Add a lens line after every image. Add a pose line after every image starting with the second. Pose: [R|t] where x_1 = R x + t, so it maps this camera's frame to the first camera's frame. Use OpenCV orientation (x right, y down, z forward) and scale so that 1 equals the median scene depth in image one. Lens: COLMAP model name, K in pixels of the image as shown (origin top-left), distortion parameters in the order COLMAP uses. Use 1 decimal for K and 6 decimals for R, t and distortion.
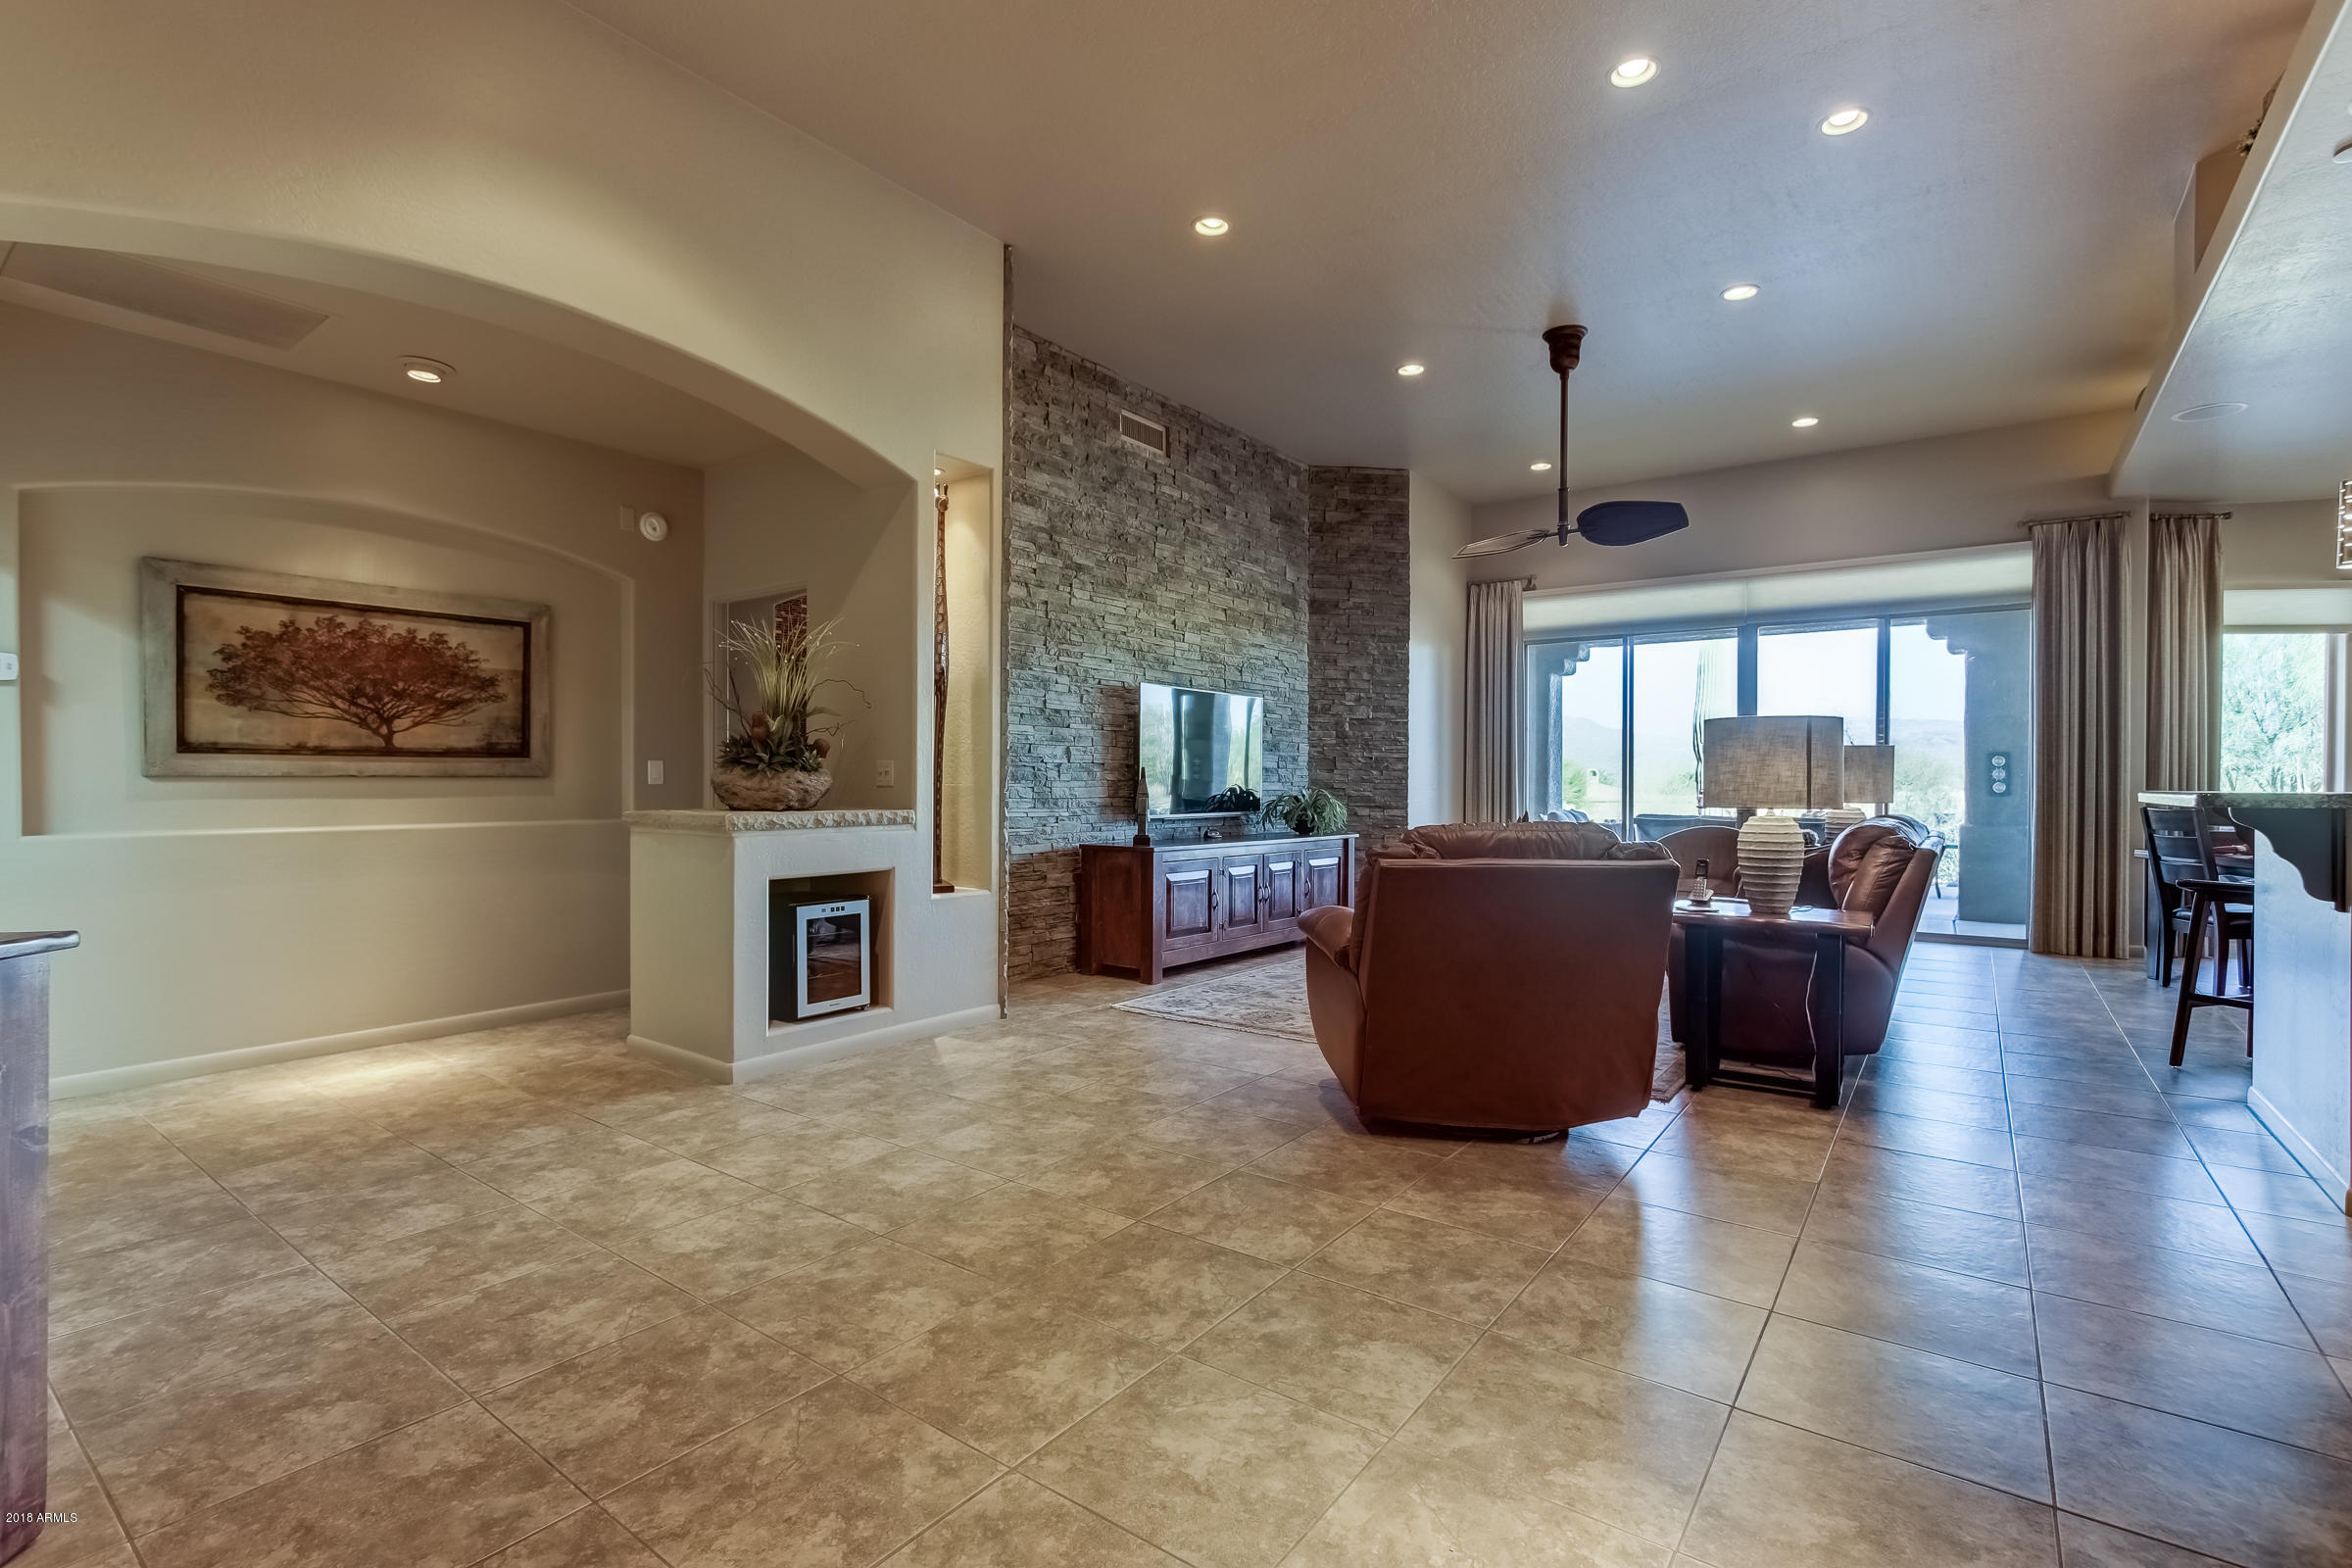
lens RADIAL K [[1083.6, 0, 1164.9], [0, 1083.6, 784.6], [0, 0, 1]] dist [-0.014548, 0.003023]
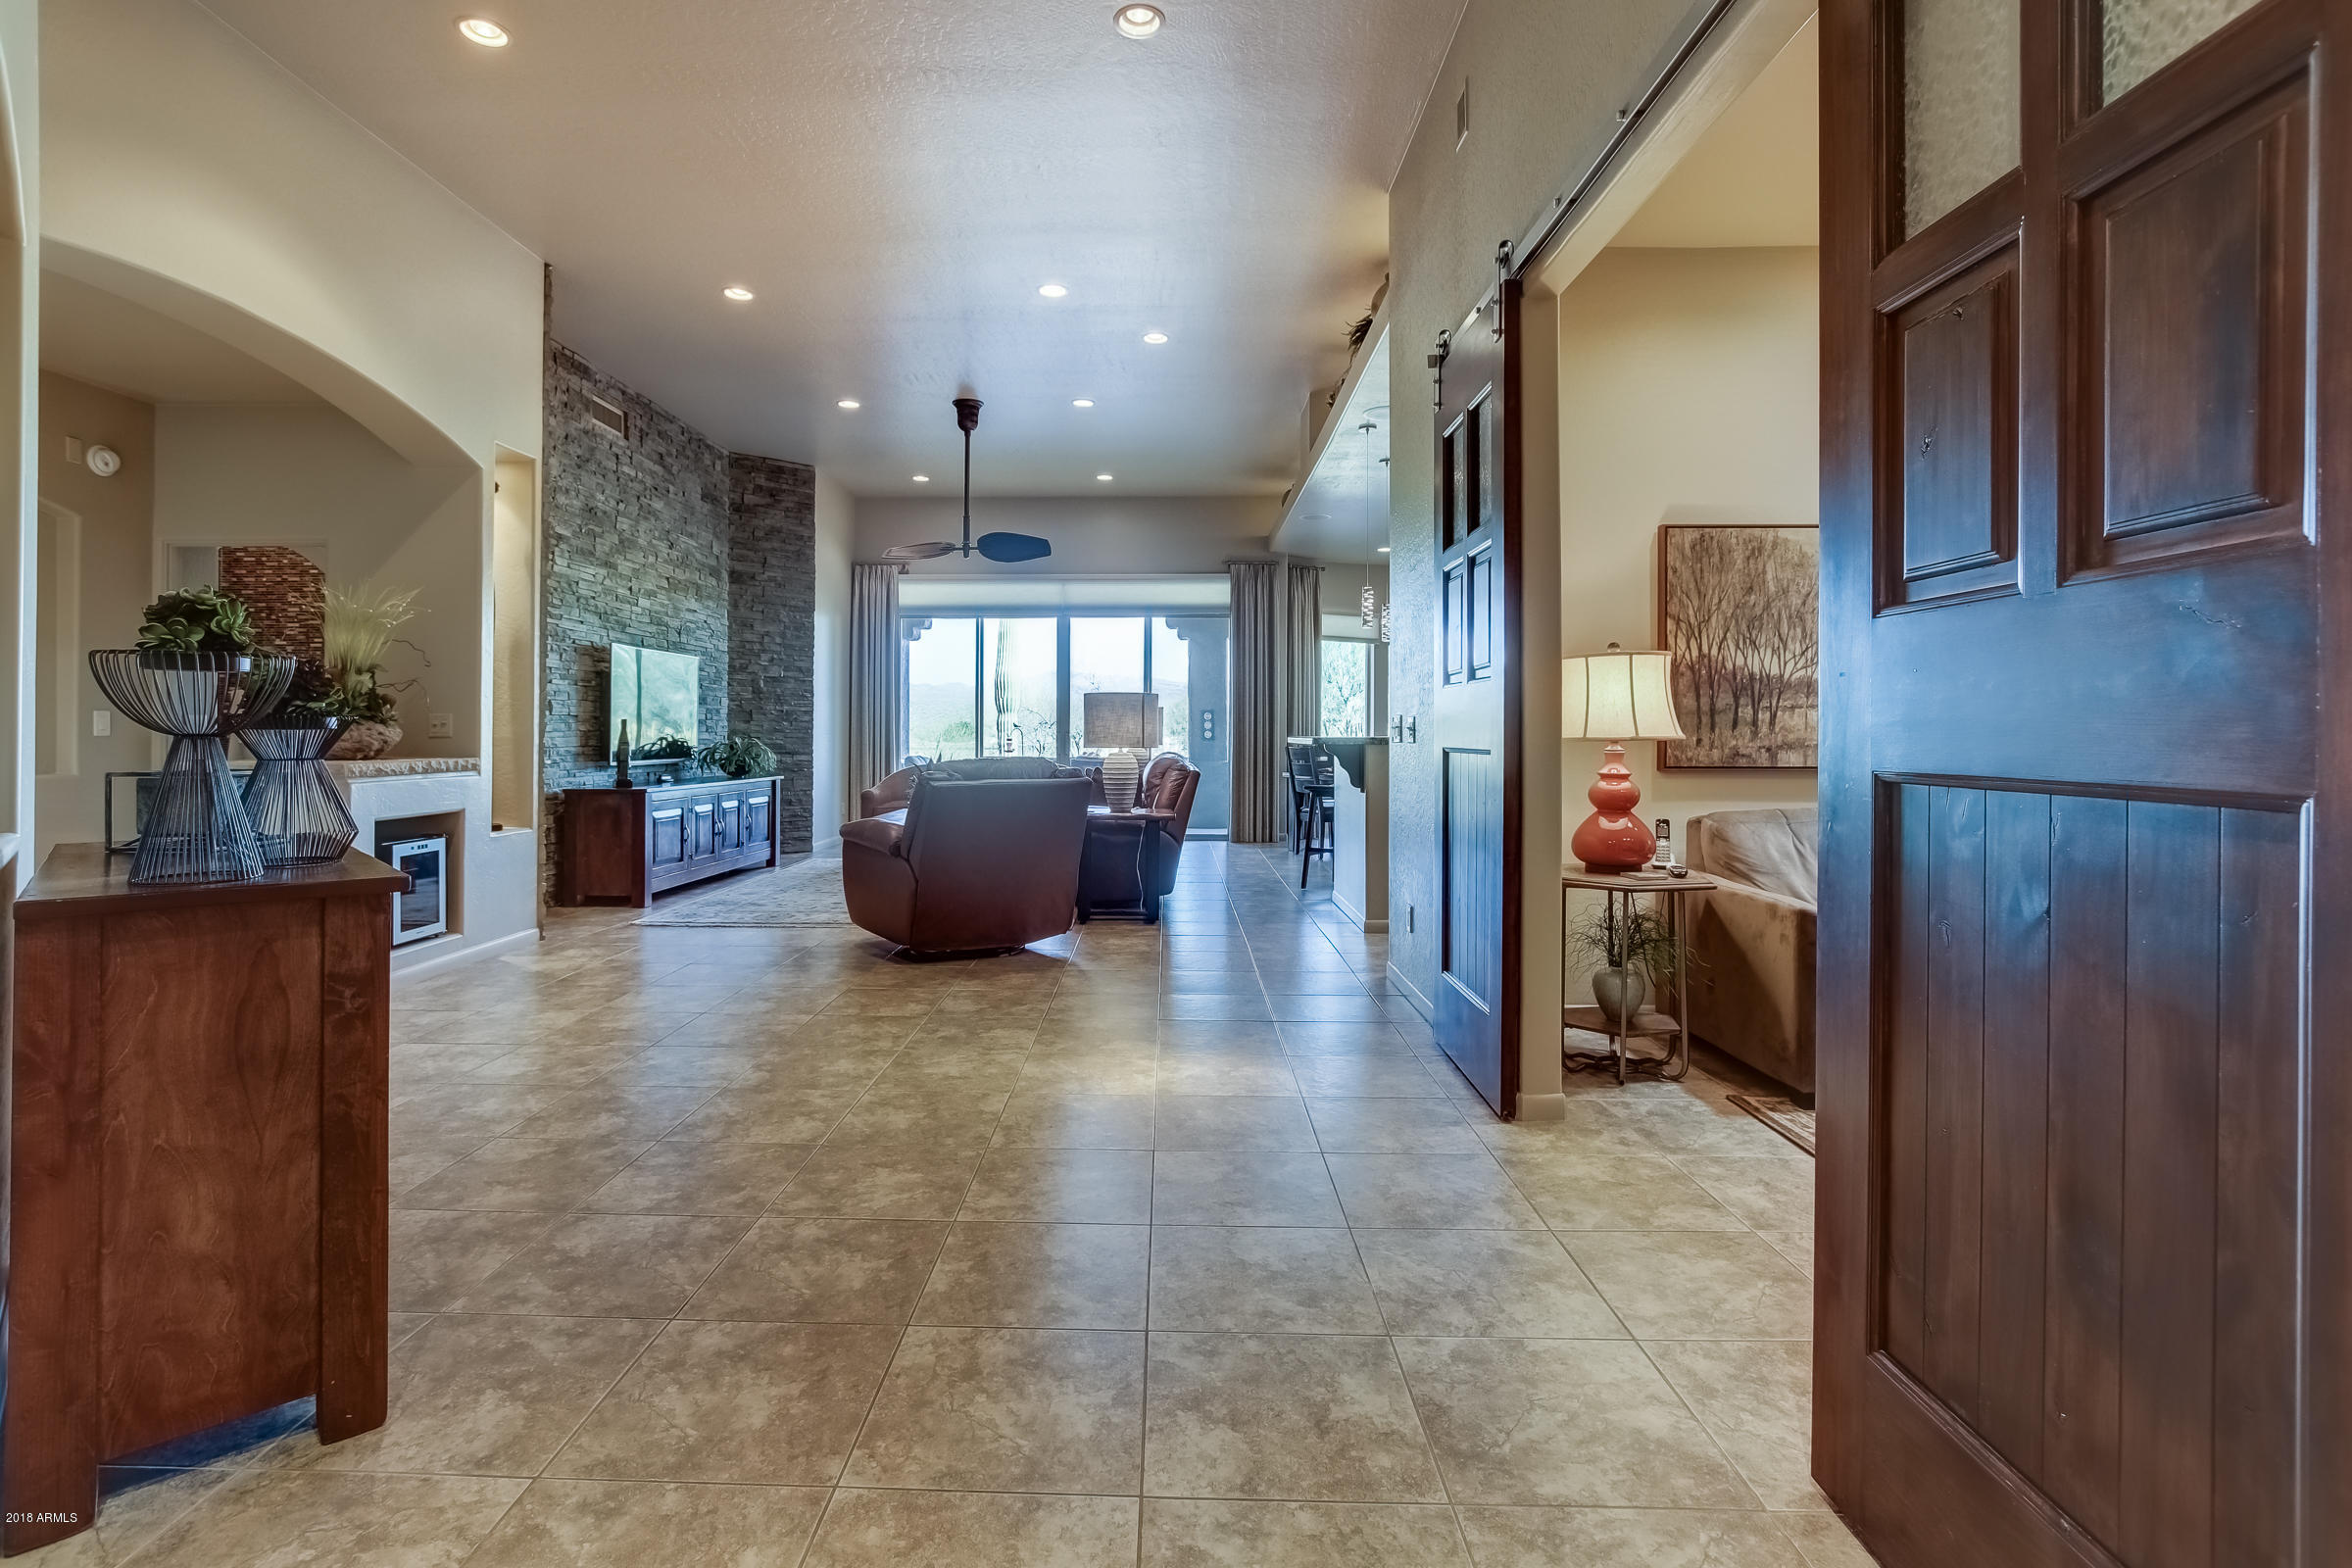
lens RADIAL K [[1083.6, 0, 1131.5], [0, 1083.6, 725.6], [0, 0, 1]] dist [-0.014548, 0.003023]
pose [[0.822415, 0.001399, 0.568887, -0.218191], [0.002545, 0.999978, -0.006138, -0.001182], [-0.568883, 0.006496, 0.822393, -0.221083]]
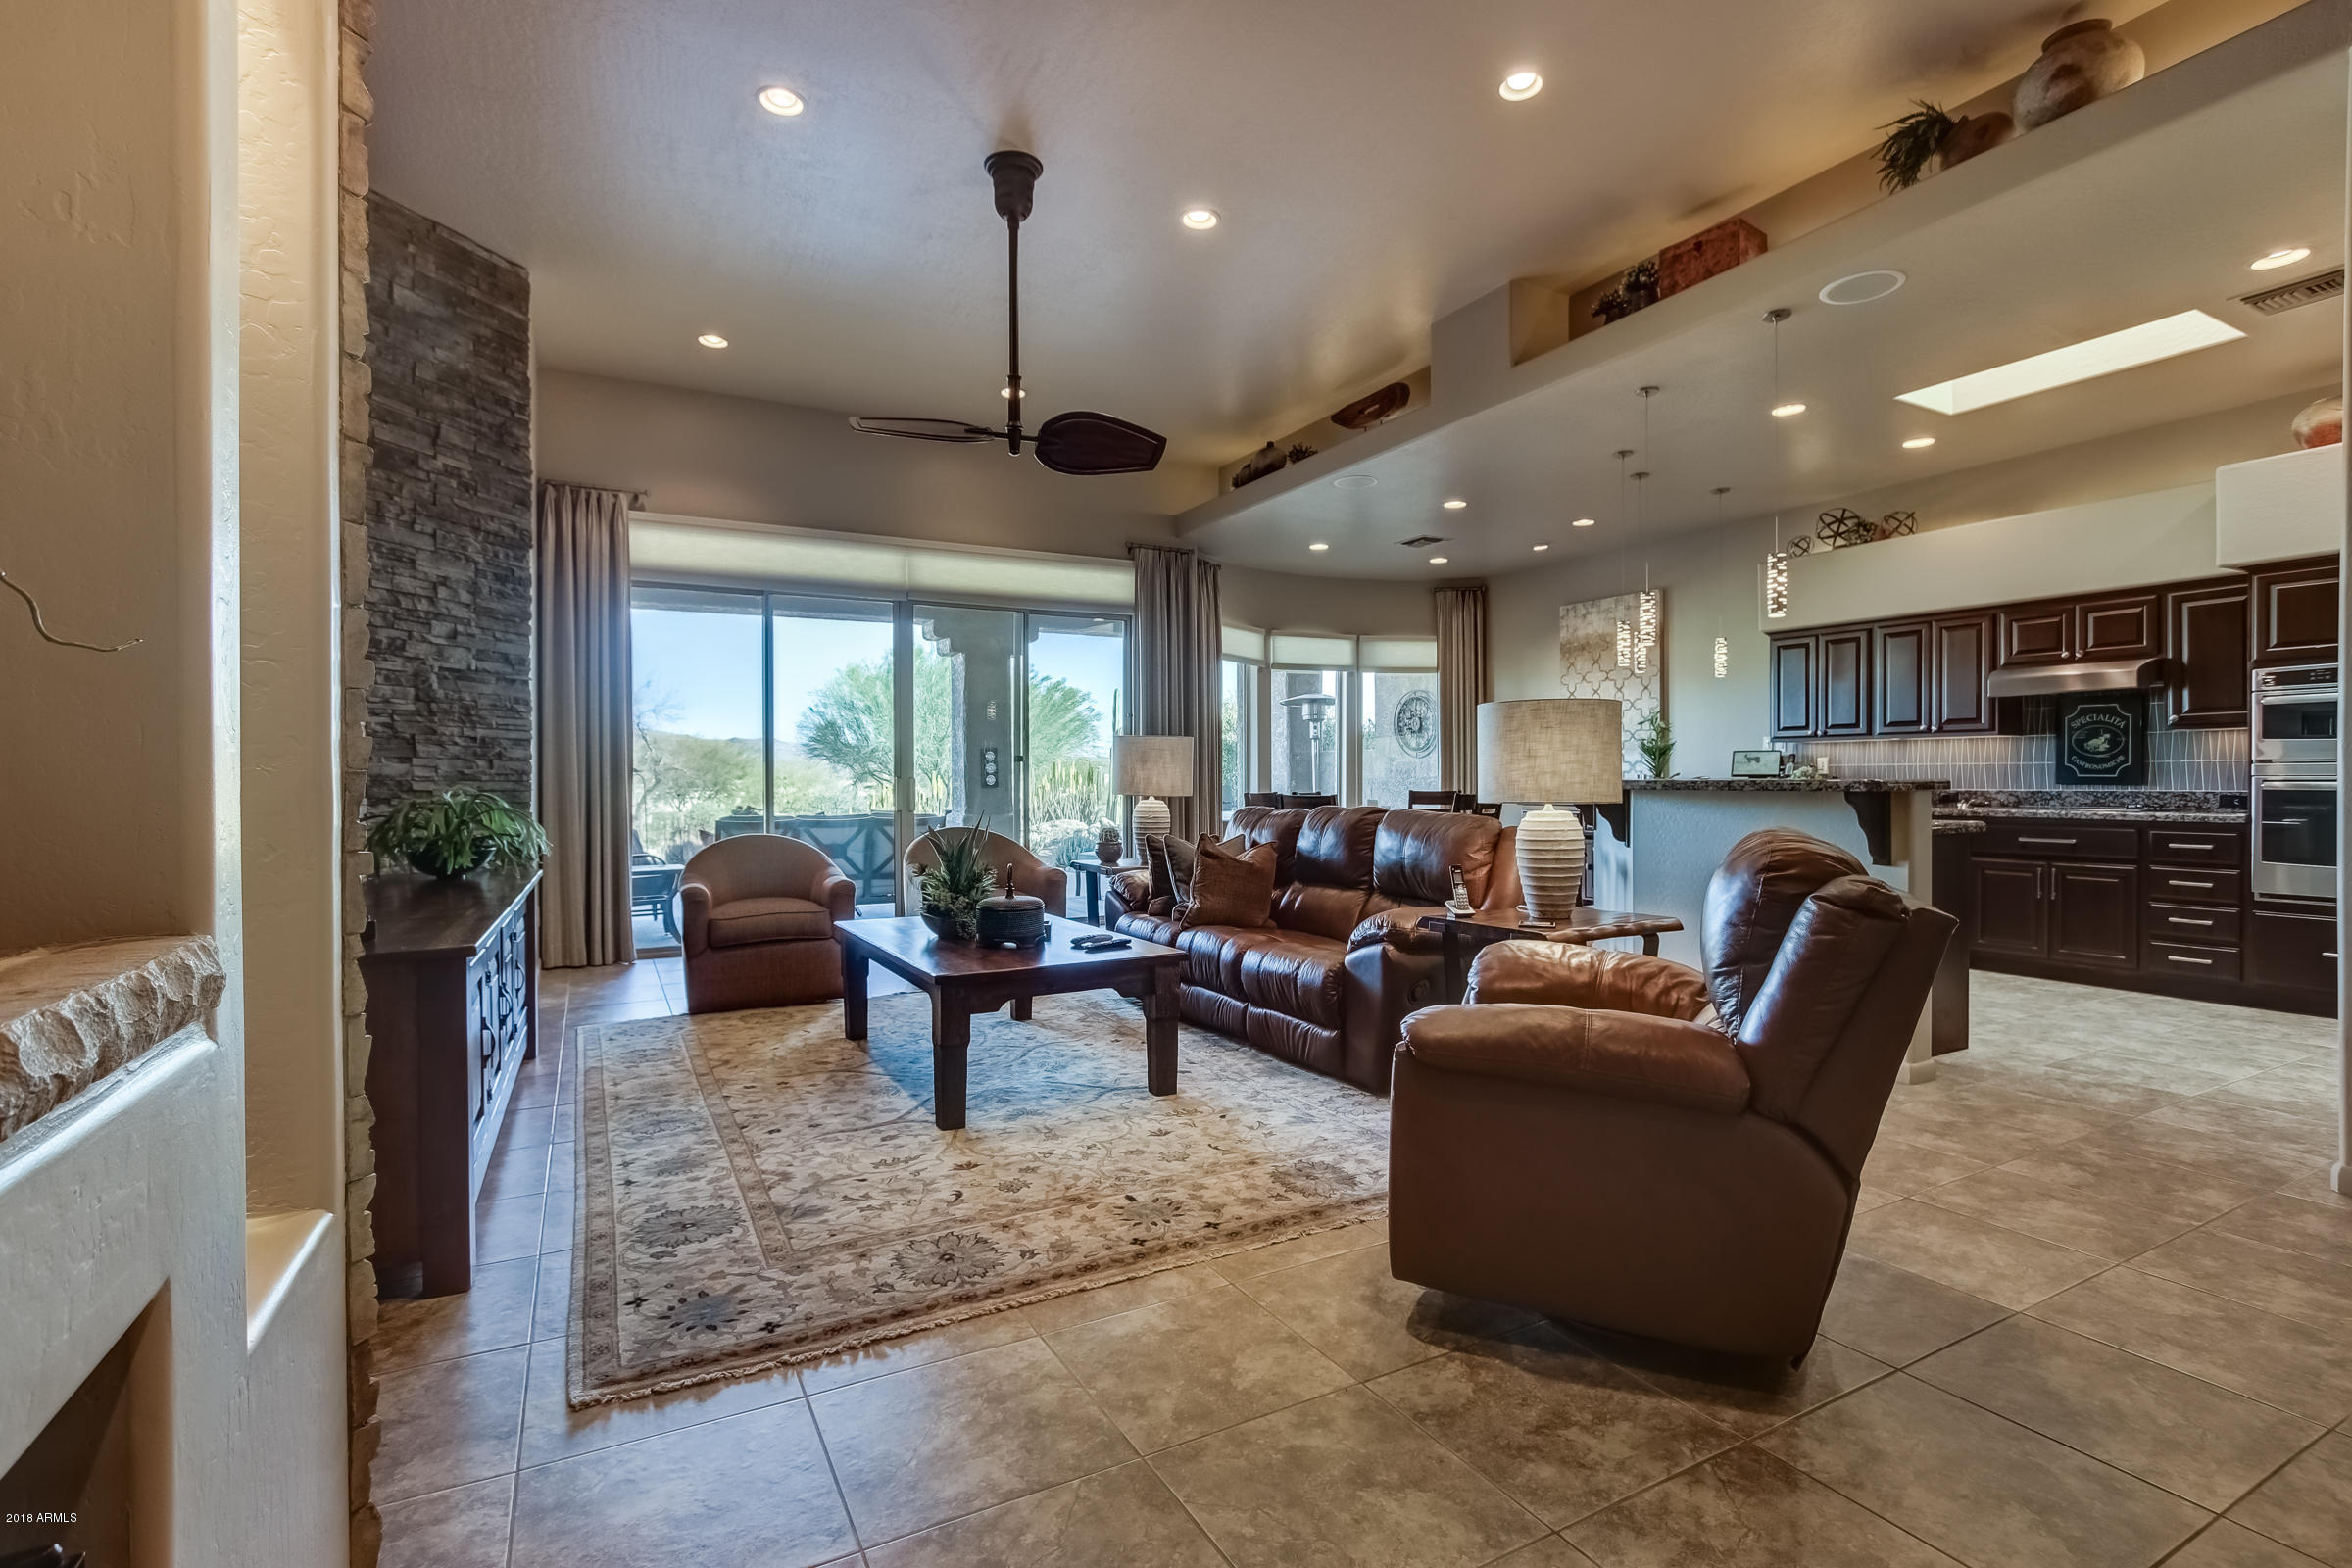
lens RADIAL K [[1083.6, 0, 1183.1], [0, 1083.6, 788.3], [0, 0, 1]] dist [-0.014548, 0.003023]
pose [[0.421906, -0.015602, 0.906505, -0.238748], [0.008247, 0.999877, 0.013371, -0.002945], [-0.906602, 0.001834, 0.421983, 0.554271]]
